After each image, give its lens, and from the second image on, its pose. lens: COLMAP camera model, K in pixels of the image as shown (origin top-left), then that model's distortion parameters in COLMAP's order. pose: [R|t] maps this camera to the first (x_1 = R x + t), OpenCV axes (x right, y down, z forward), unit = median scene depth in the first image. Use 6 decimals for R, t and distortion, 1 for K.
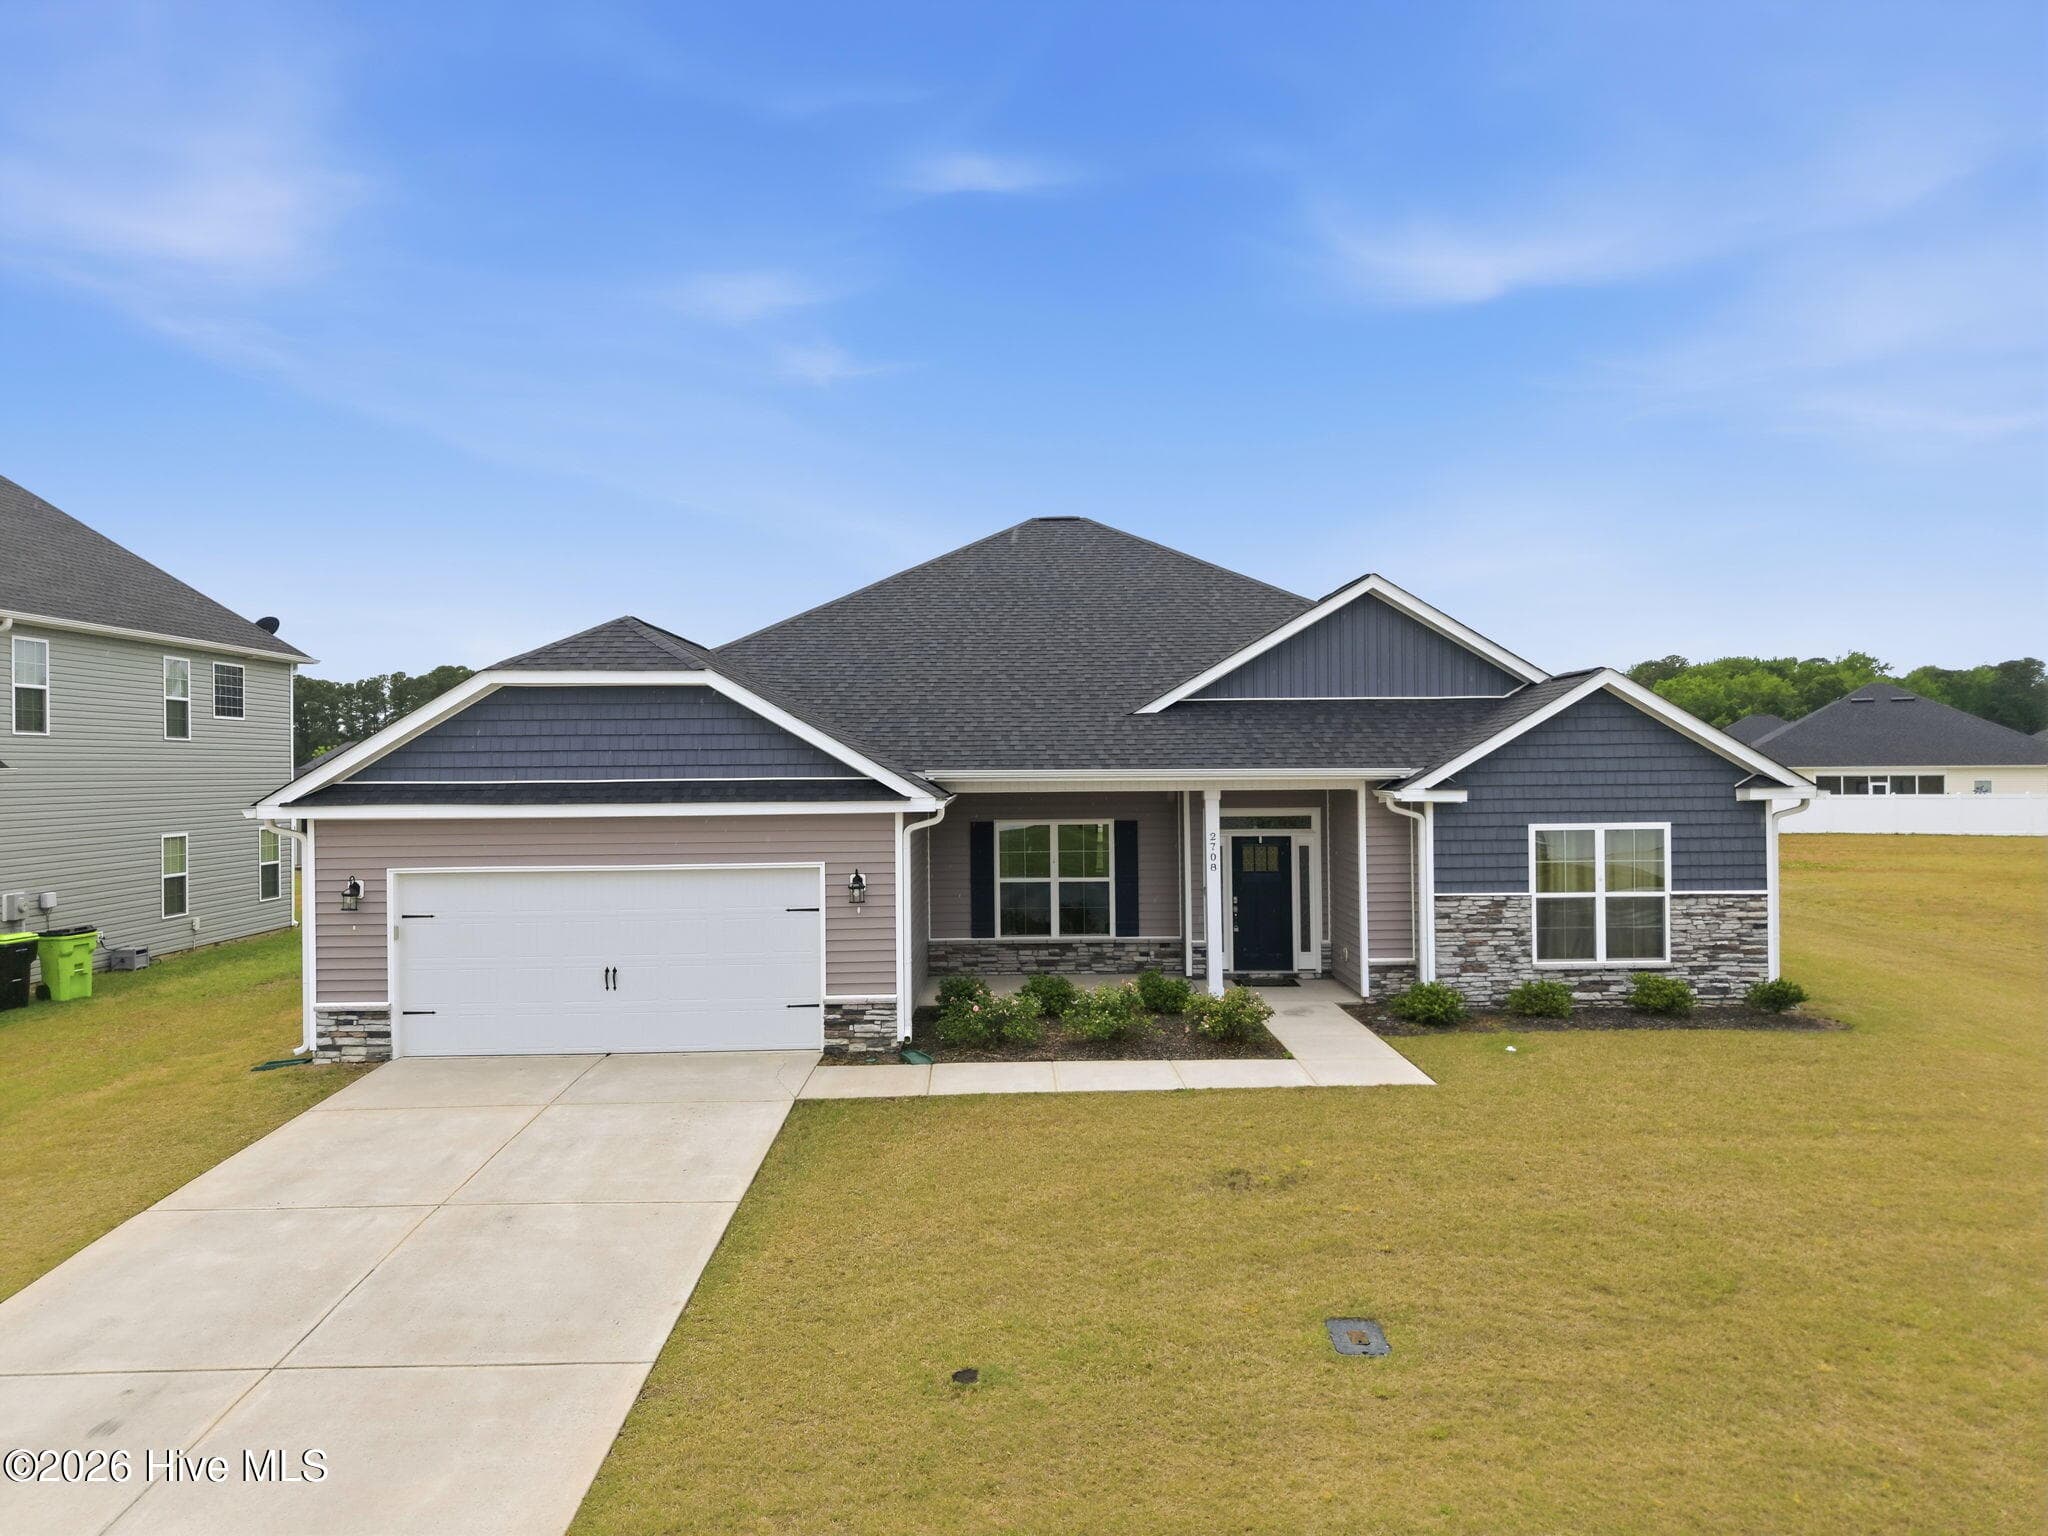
lens RADIAL K [[1376.4, 0, 1024.0], [0, 1376.4, 768.0], [0, 0, 1]] dist [-0.002052, -0.002574]
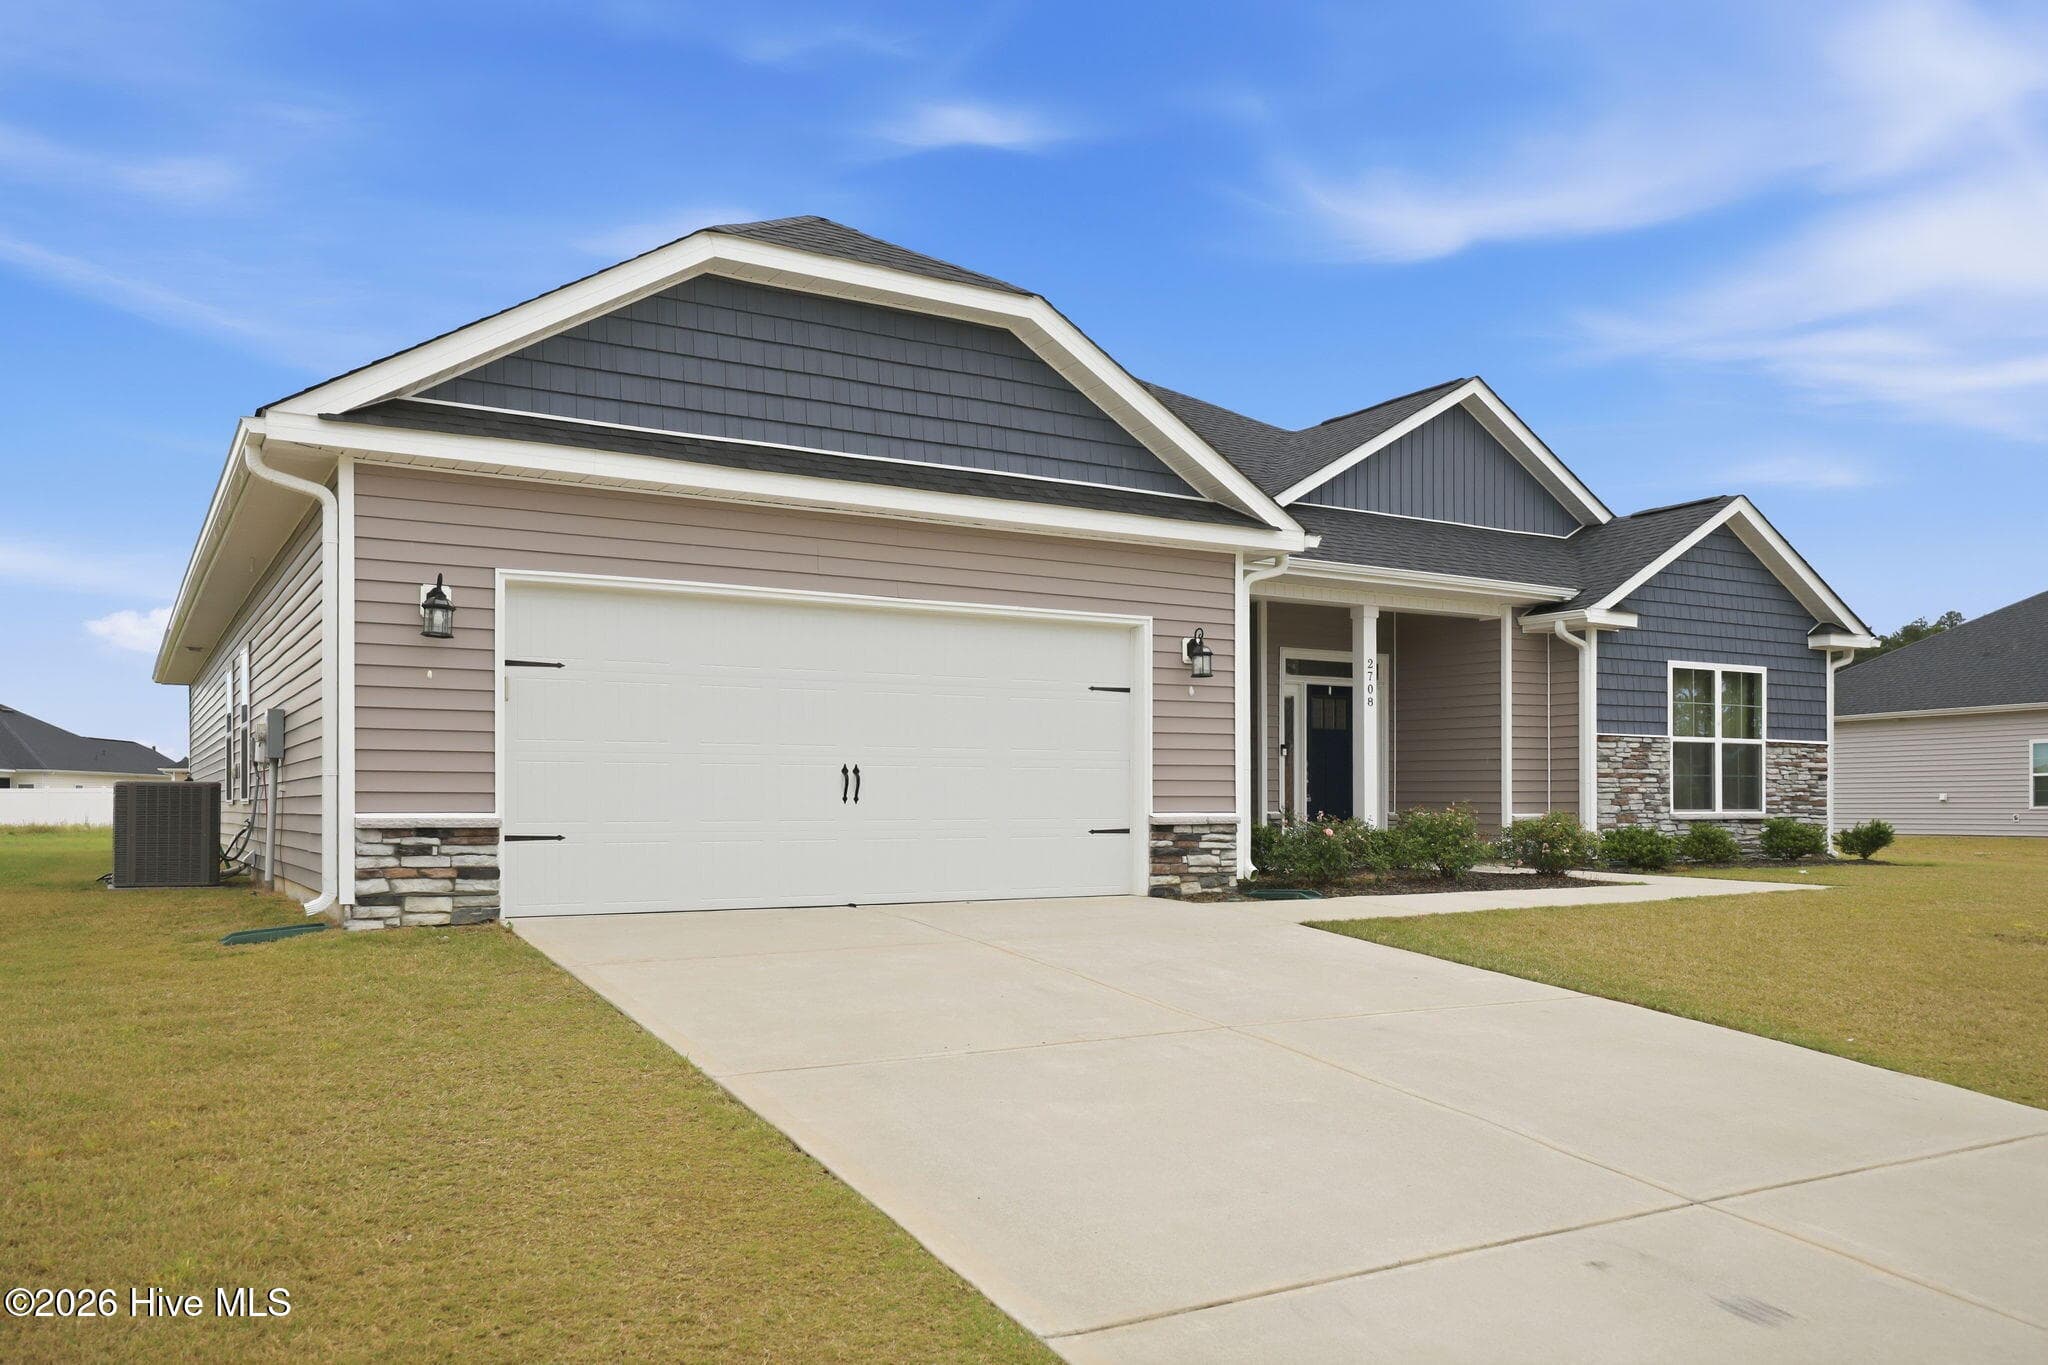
lens RADIAL K [[1566.7, 0, 1020.1], [0, 1566.7, 823.8], [0, 0, 1]] dist [-0.000218, -0.000817]
pose [[0.868859, 0.005582, 0.495029, -0.516546], [-0.006605, 0.999978, 0.000317, 0.151451], [-0.495016, -0.003545, 0.868877, 0.312351]]
